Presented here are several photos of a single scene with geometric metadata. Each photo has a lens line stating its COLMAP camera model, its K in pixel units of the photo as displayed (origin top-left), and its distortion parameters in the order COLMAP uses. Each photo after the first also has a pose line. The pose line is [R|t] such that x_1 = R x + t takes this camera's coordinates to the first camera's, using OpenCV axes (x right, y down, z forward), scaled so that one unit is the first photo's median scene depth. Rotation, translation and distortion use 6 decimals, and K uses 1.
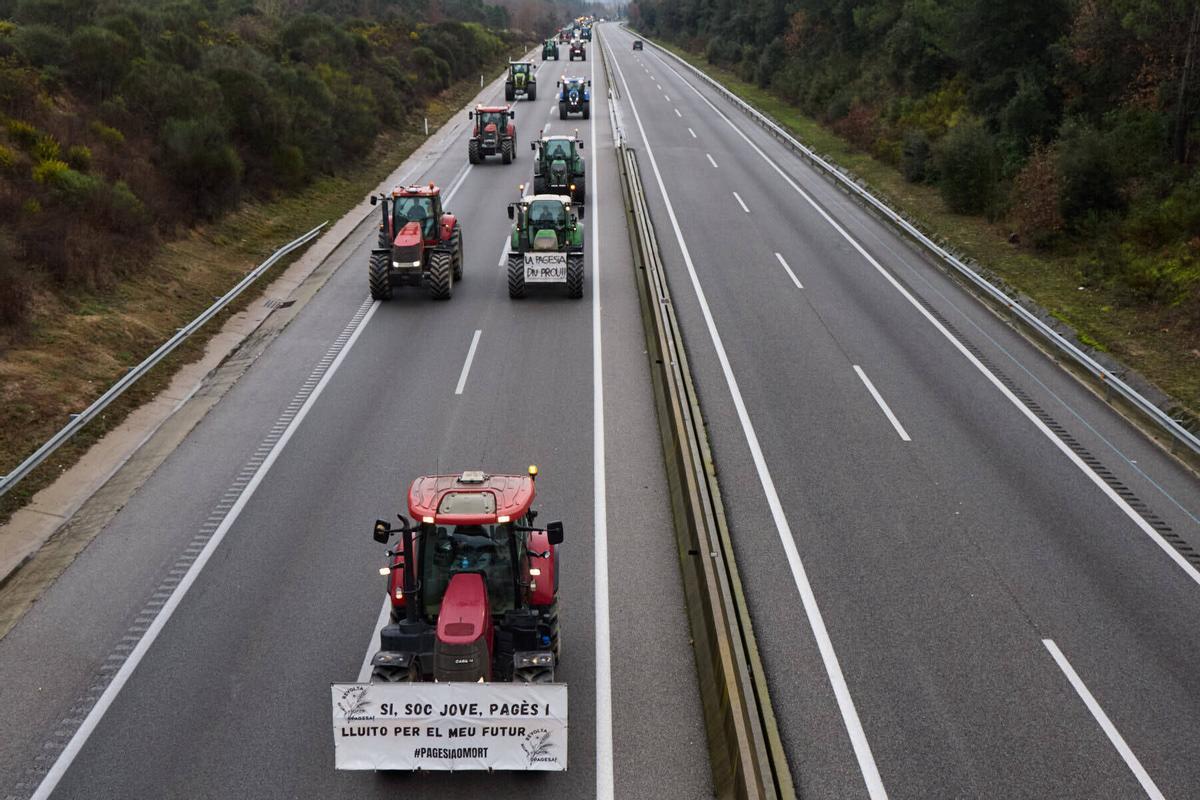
lens RADIAL K [[1332.1, 0, 607.2], [0, 1332.1, 397.2], [0, 0, 1]] dist [0.002246, 0.019026]
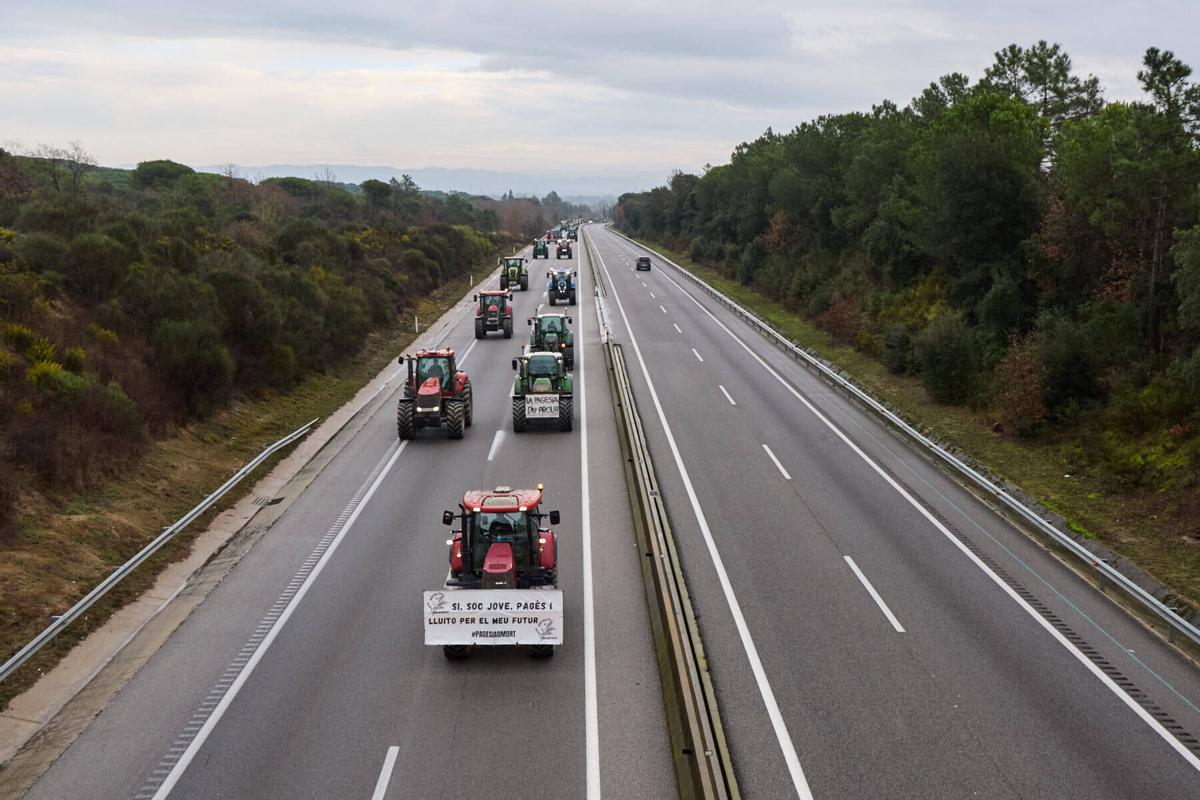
lens RADIAL K [[1332.1, 0, 607.2], [0, 1332.1, 397.2], [0, 0, 1]] dist [0.002246, 0.019026]
pose [[0.999897, -0.011065, 0.009136, 0.004249], [0.012268, 0.989446, -0.144383, 0.066906], [-0.007442, 0.144480, 0.989480, -0.218720]]
